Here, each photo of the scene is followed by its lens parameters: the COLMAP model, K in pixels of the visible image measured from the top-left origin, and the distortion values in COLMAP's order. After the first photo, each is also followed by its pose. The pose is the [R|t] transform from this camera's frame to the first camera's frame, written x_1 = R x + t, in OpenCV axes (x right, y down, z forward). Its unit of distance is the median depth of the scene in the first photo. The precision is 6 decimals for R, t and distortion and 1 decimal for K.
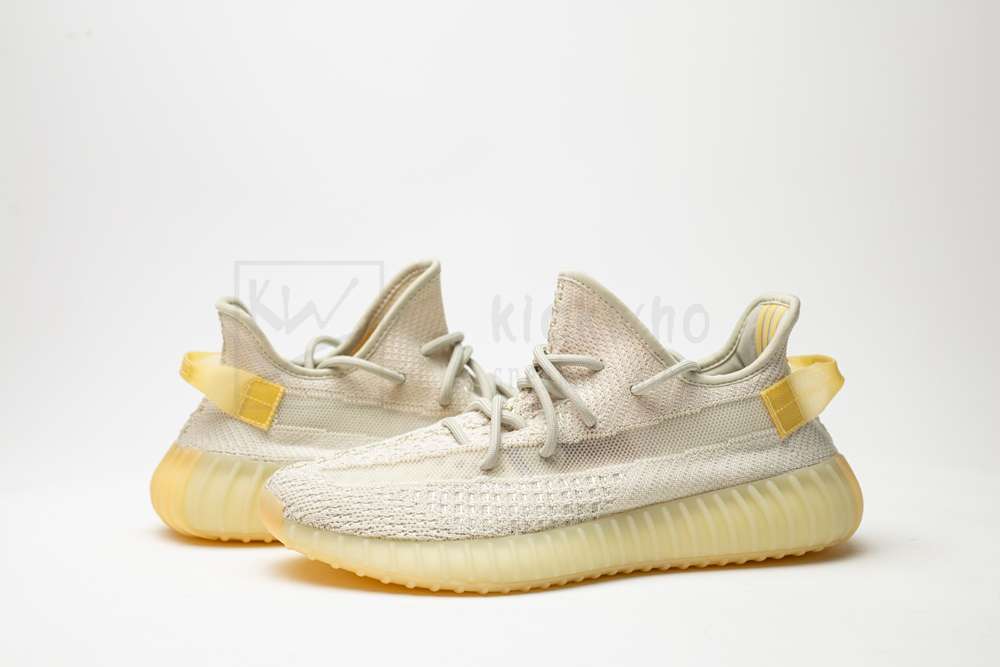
lens RADIAL K [[1473.4, 0, 496.4], [0, 1473.4, 337.6], [0, 0, 1]] dist [-0.061767, 0.000000]
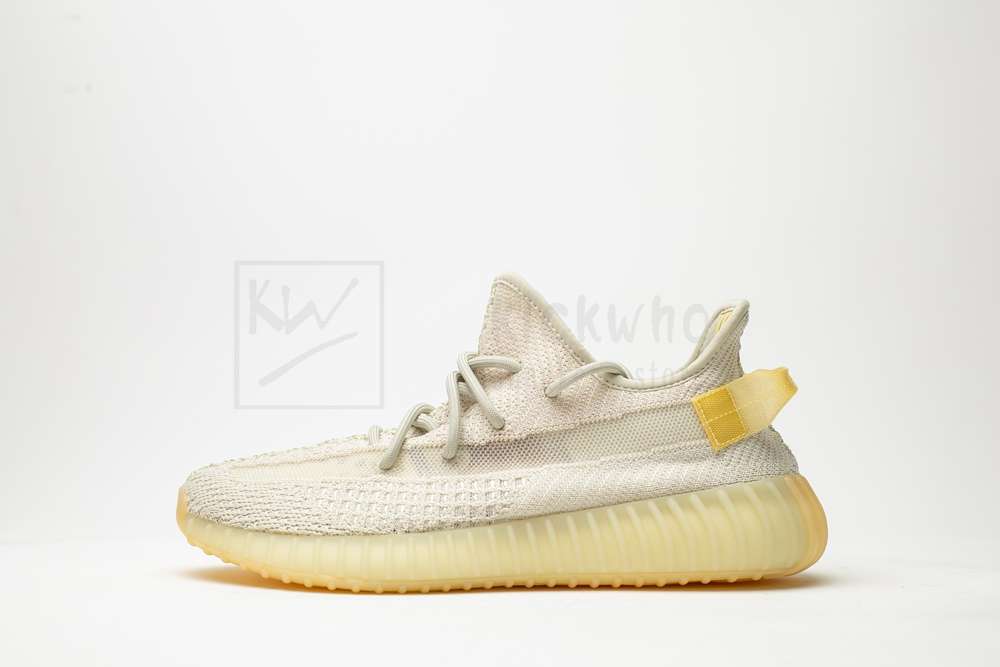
lens RADIAL K [[1473.4, 0, 496.6], [0, 1473.4, 336.0], [0, 0, 1]] dist [-0.061767, 0.000000]
pose [[0.966430, 0.000746, -0.256930, 0.302306], [-0.033499, 0.991825, -0.123126, 0.116992], [0.254738, 0.127600, 0.958555, 0.091518]]
